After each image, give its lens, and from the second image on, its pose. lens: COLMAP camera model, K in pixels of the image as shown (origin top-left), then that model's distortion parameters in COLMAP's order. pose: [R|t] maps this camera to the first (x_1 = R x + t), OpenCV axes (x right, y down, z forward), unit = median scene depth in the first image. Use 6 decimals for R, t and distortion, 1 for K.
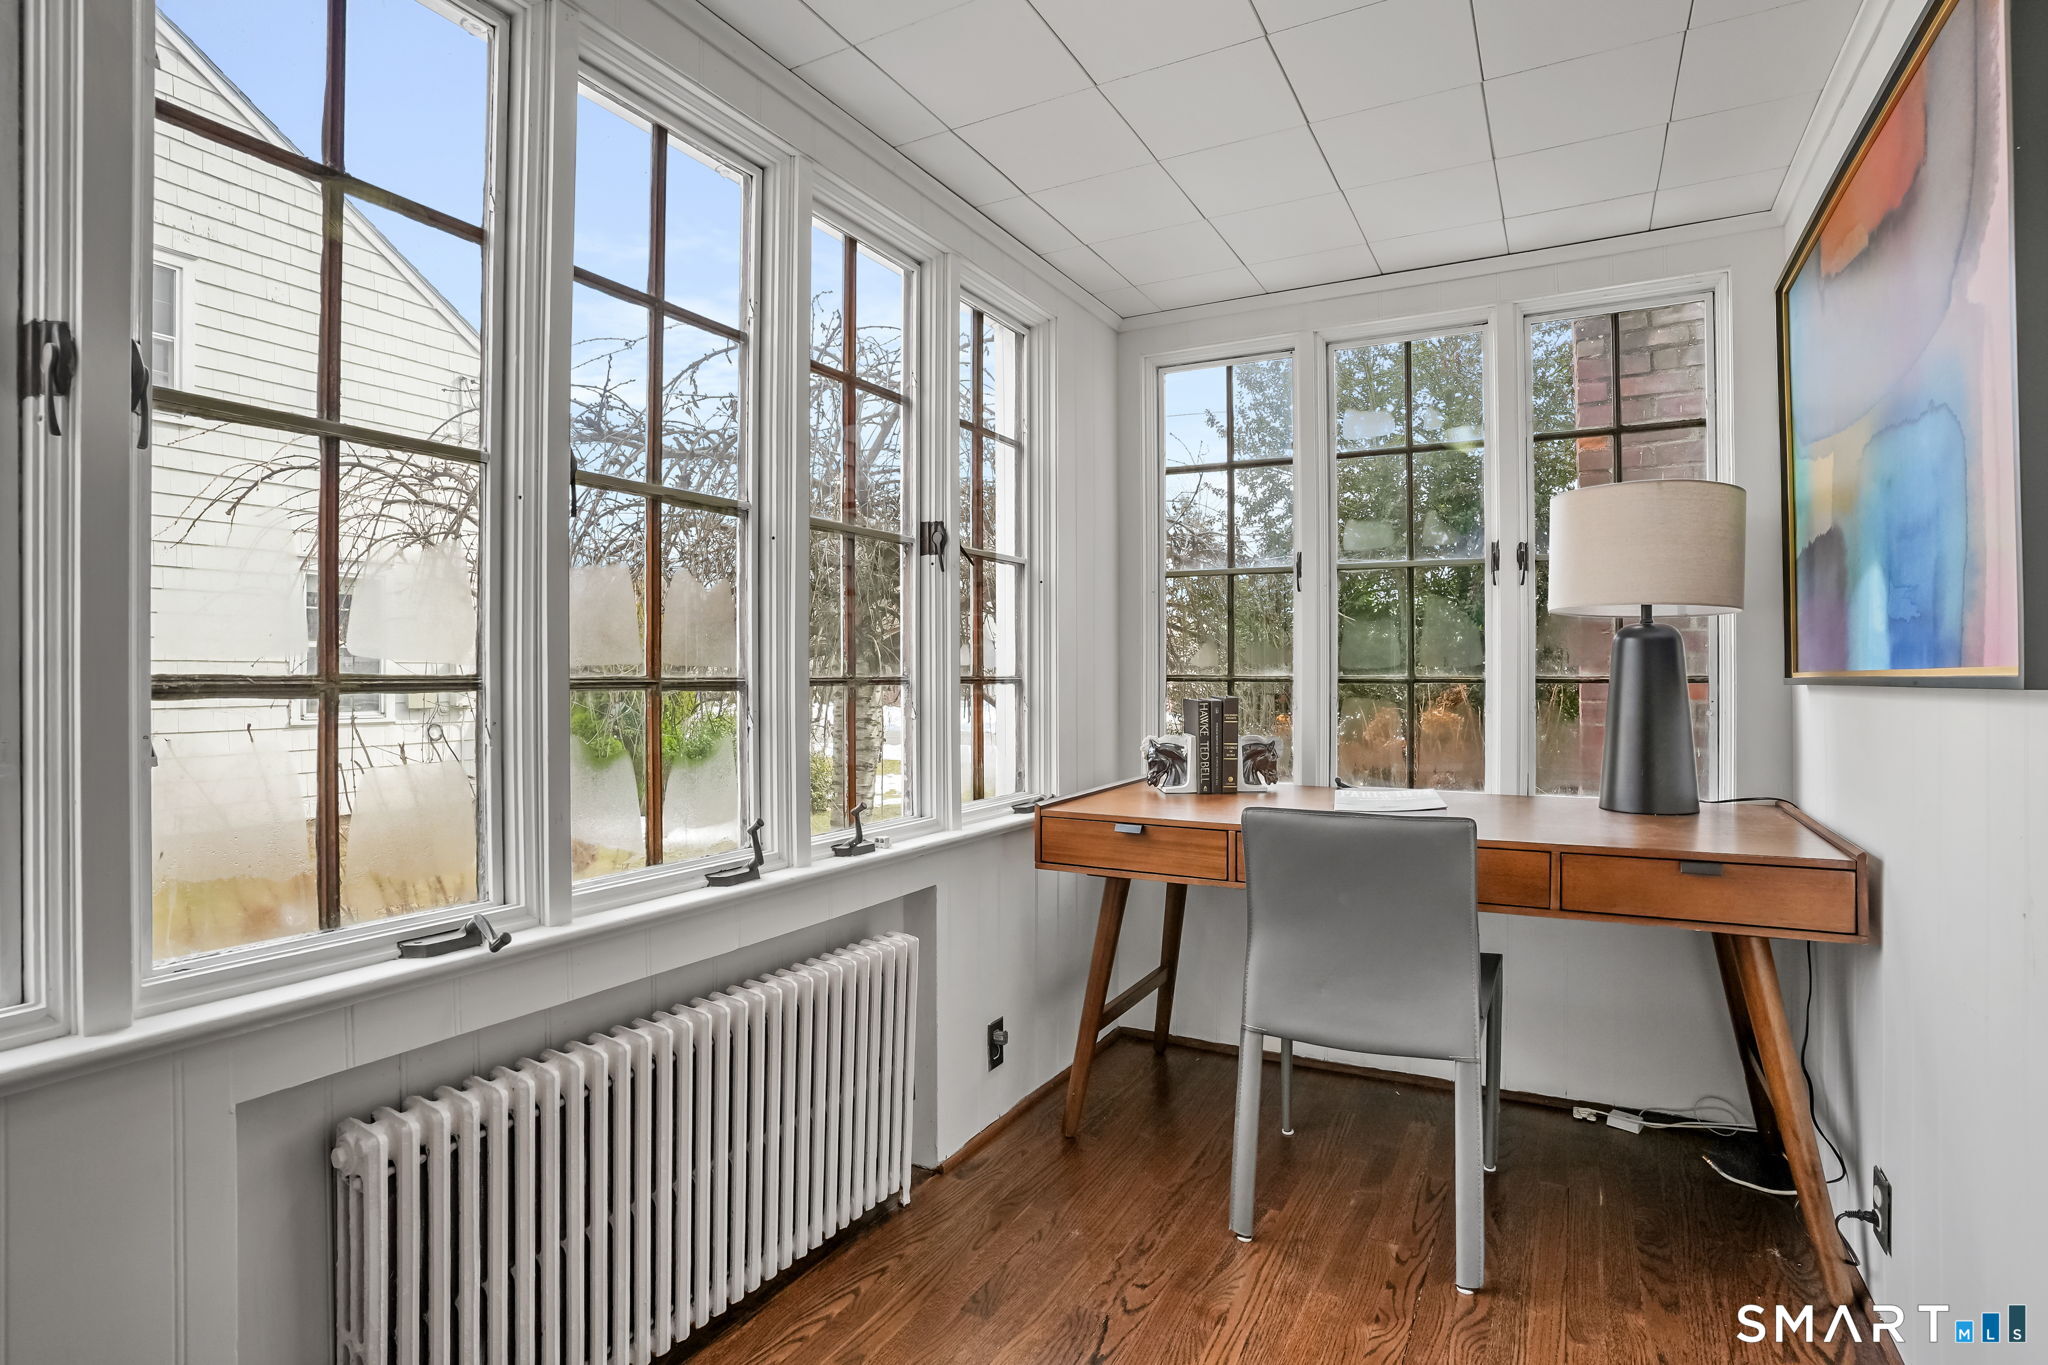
lens RADIAL K [[1030.4, 0, 1032.3], [0, 1030.4, 667.2], [0, 0, 1]] dist [-0.045750, 0.005062]
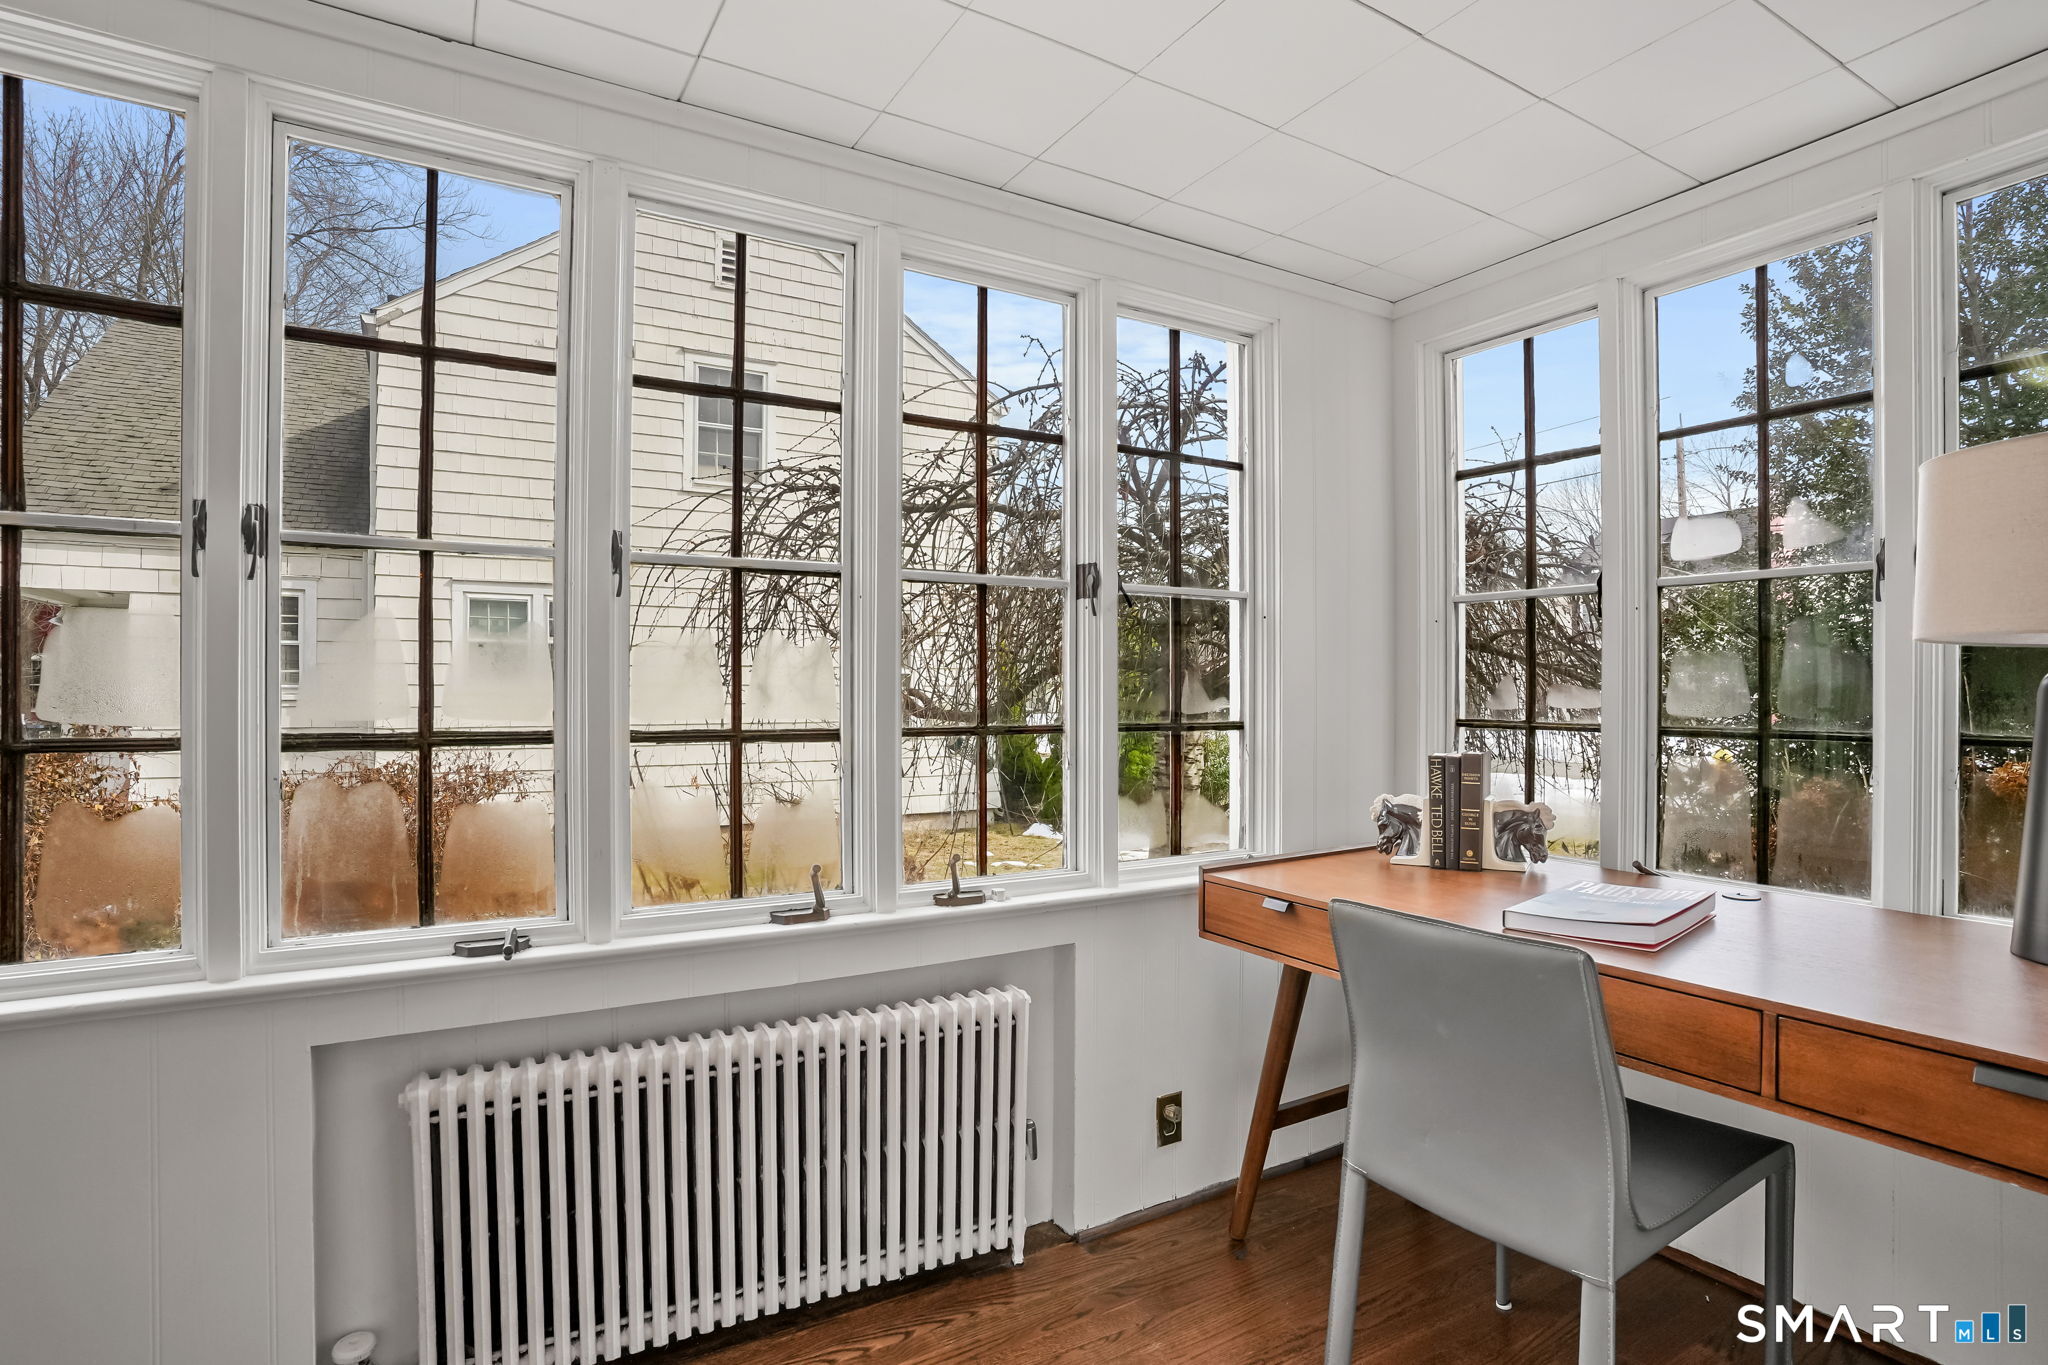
lens RADIAL K [[1030.4, 0, 1028.7], [0, 1030.4, 690.7], [0, 0, 1]] dist [-0.045750, 0.005062]
pose [[0.857228, 0.000583, -0.514936, 0.350546], [0.001693, 0.999991, 0.003950, -0.026803], [0.514934, -0.004258, 0.857219, 0.148046]]
